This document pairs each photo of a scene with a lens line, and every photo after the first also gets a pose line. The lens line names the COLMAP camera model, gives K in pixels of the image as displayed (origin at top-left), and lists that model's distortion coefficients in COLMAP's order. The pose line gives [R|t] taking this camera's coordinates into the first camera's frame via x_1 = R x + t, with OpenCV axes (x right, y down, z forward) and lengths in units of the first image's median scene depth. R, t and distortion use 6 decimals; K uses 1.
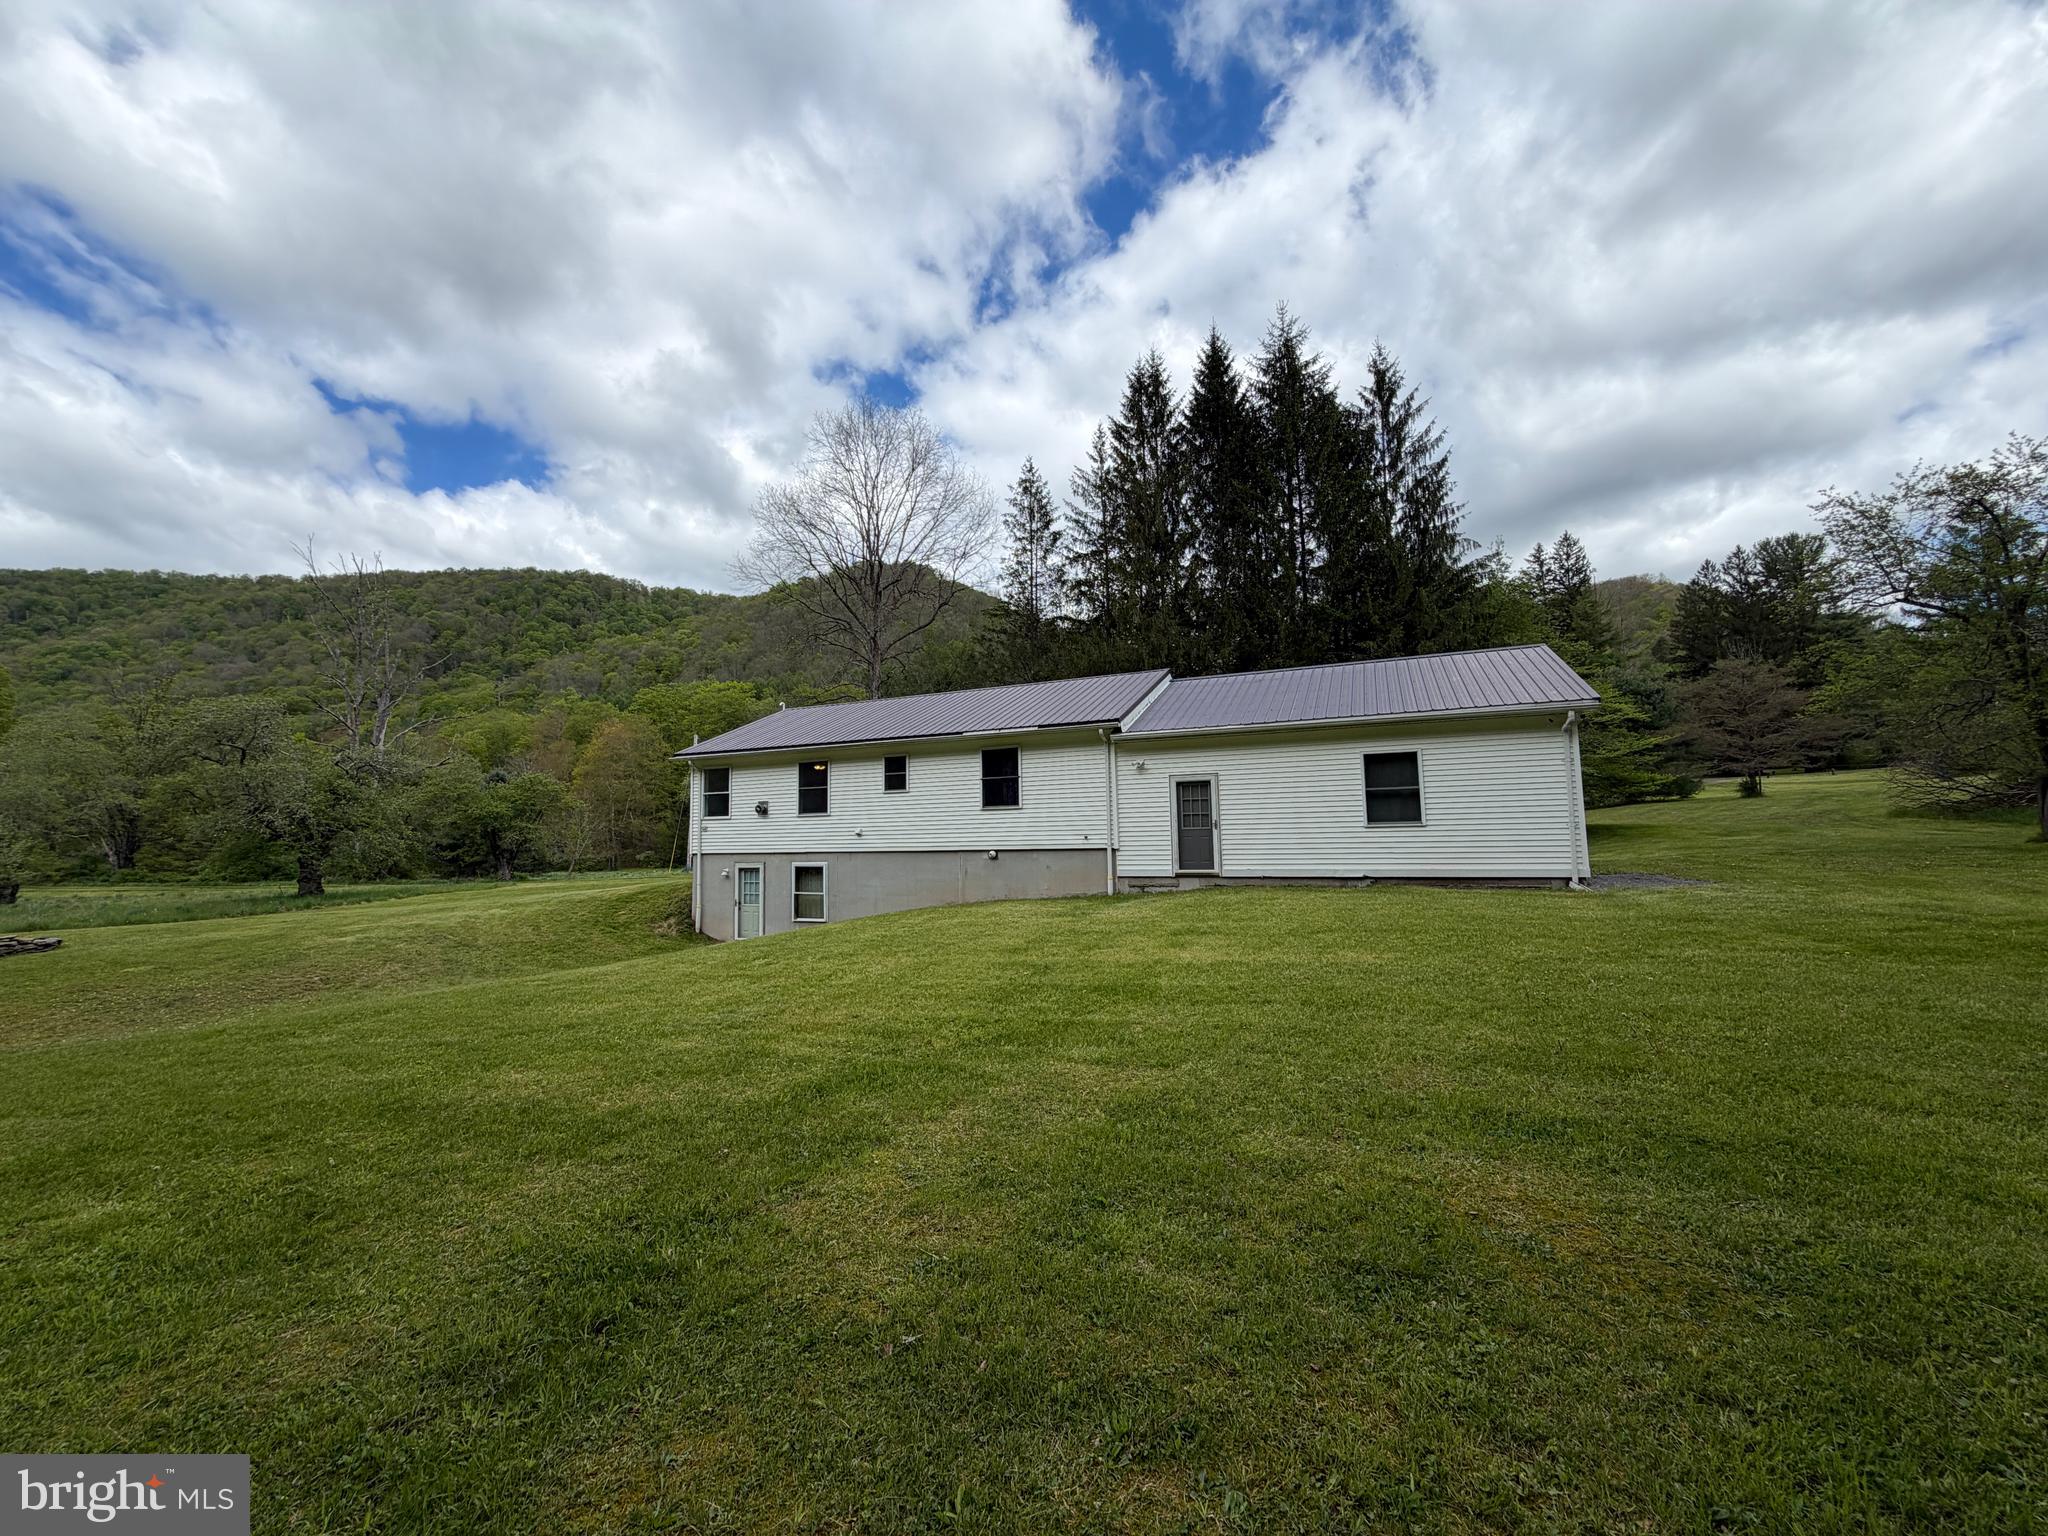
lens RADIAL K [[817.3, 0, 1009.3], [0, 817.3, 774.5], [0, 0, 1]] dist [-0.015777, 0.005012]
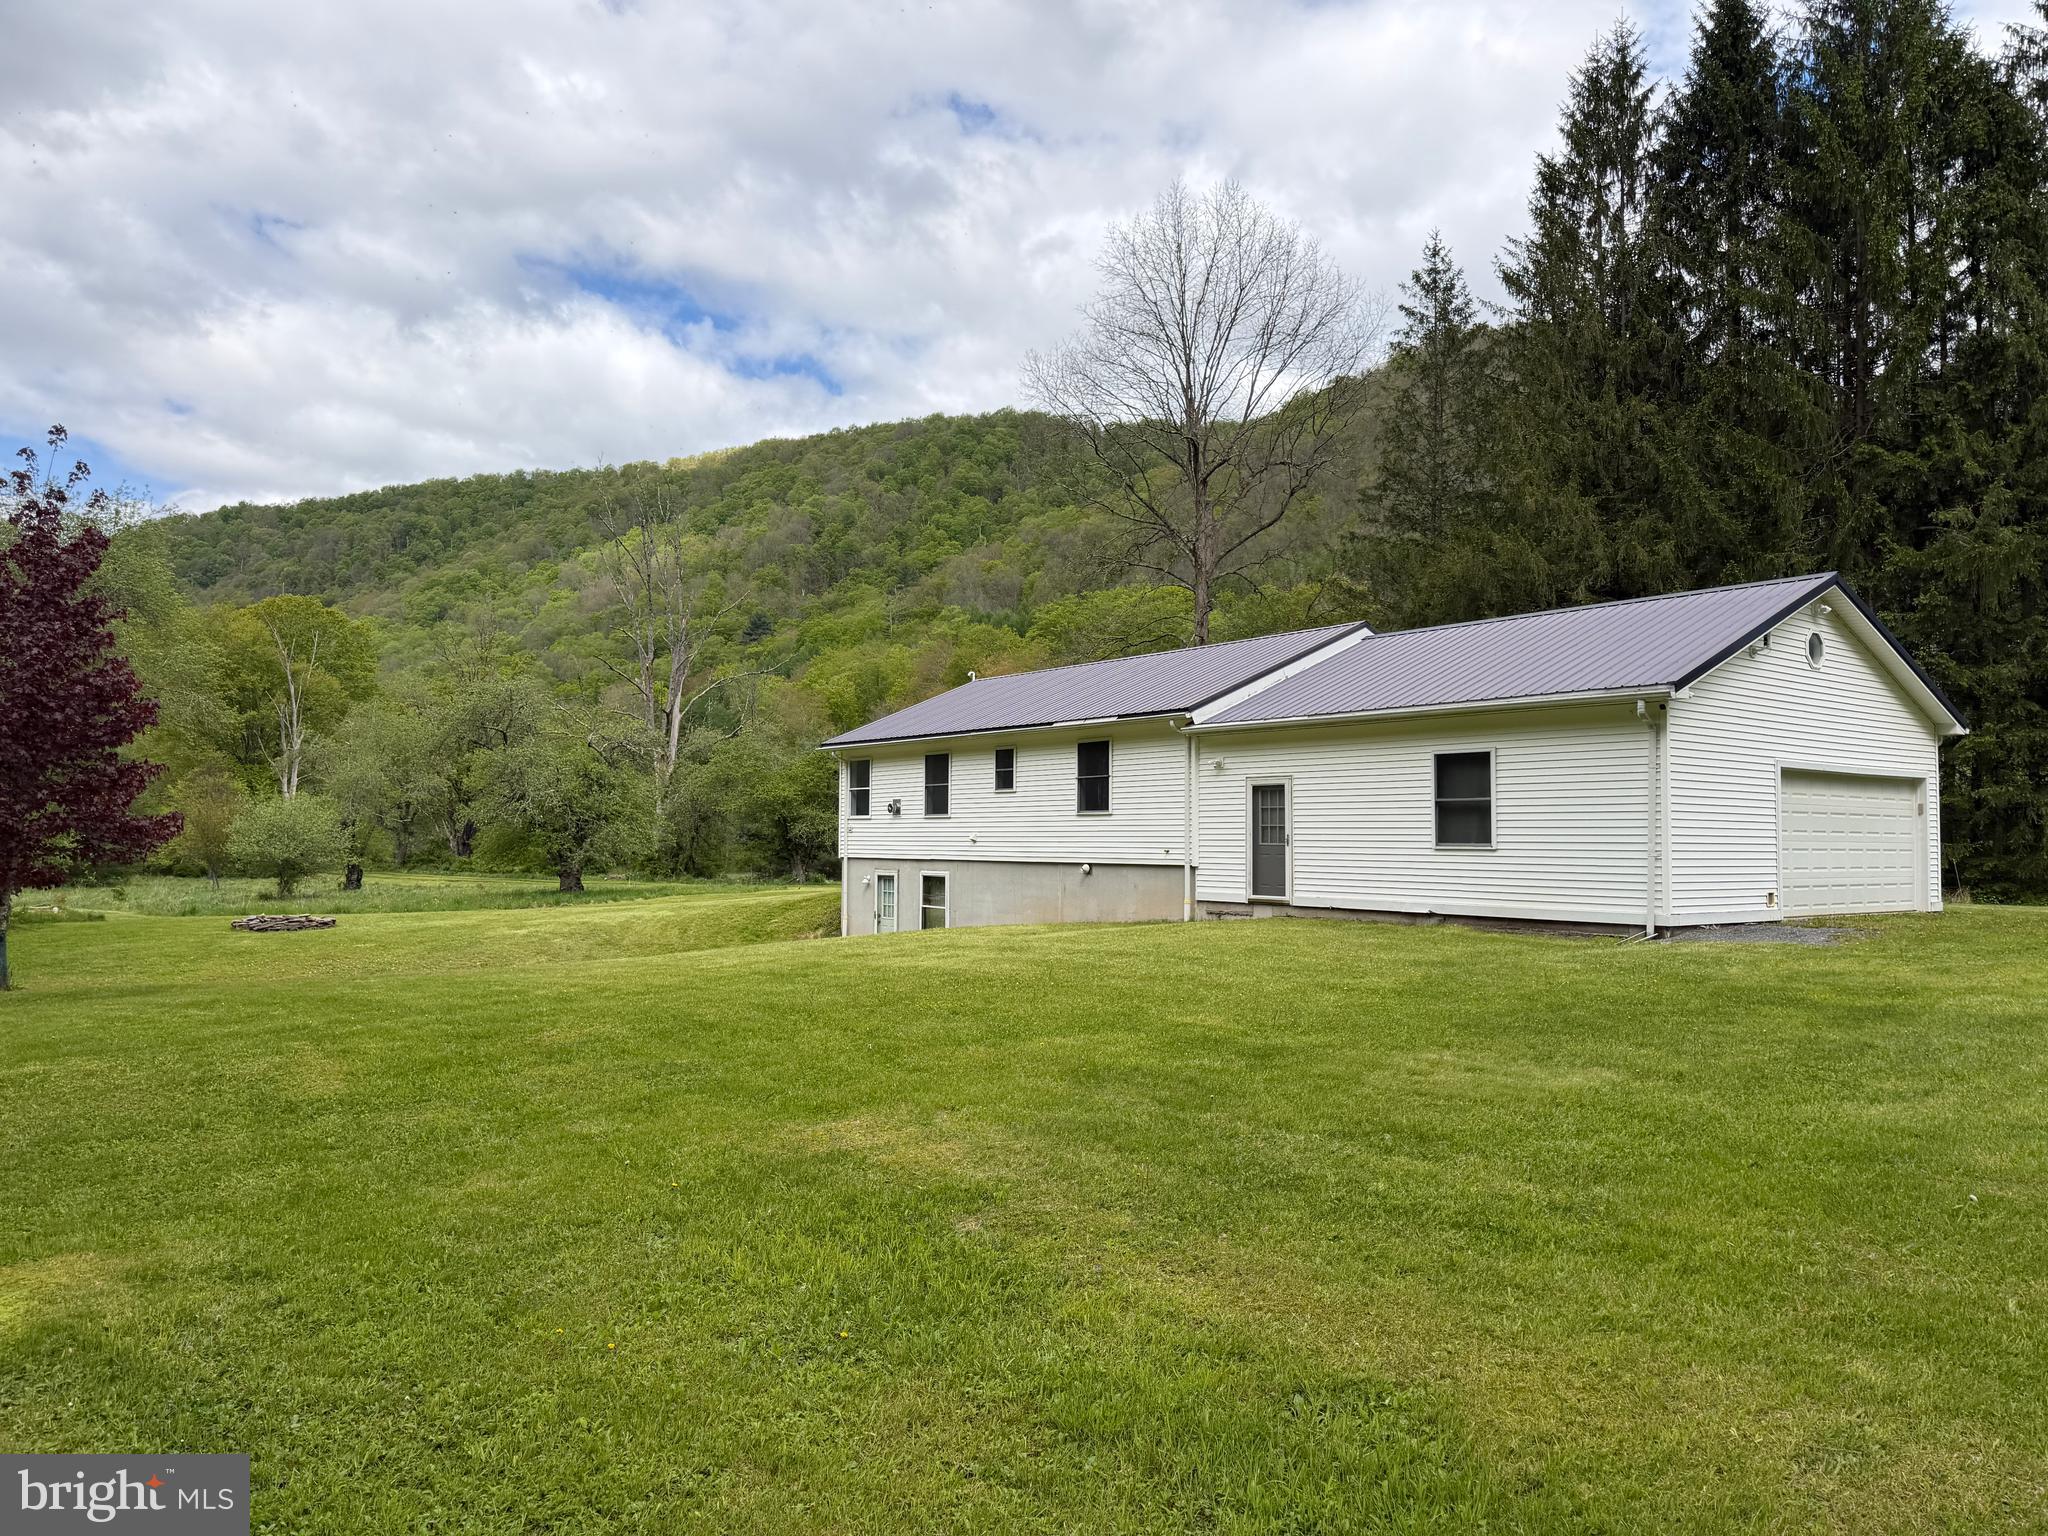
lens RADIAL K [[1451.1, 0, 1030.8], [0, 1451.1, 802.8], [0, 0, 1]] dist [0.063644, -0.081479]
pose [[0.881885, 0.010095, -0.471357, 0.401610], [0.017378, 0.998395, 0.053895, -0.032336], [0.471145, -0.055720, 0.880294, -0.212654]]
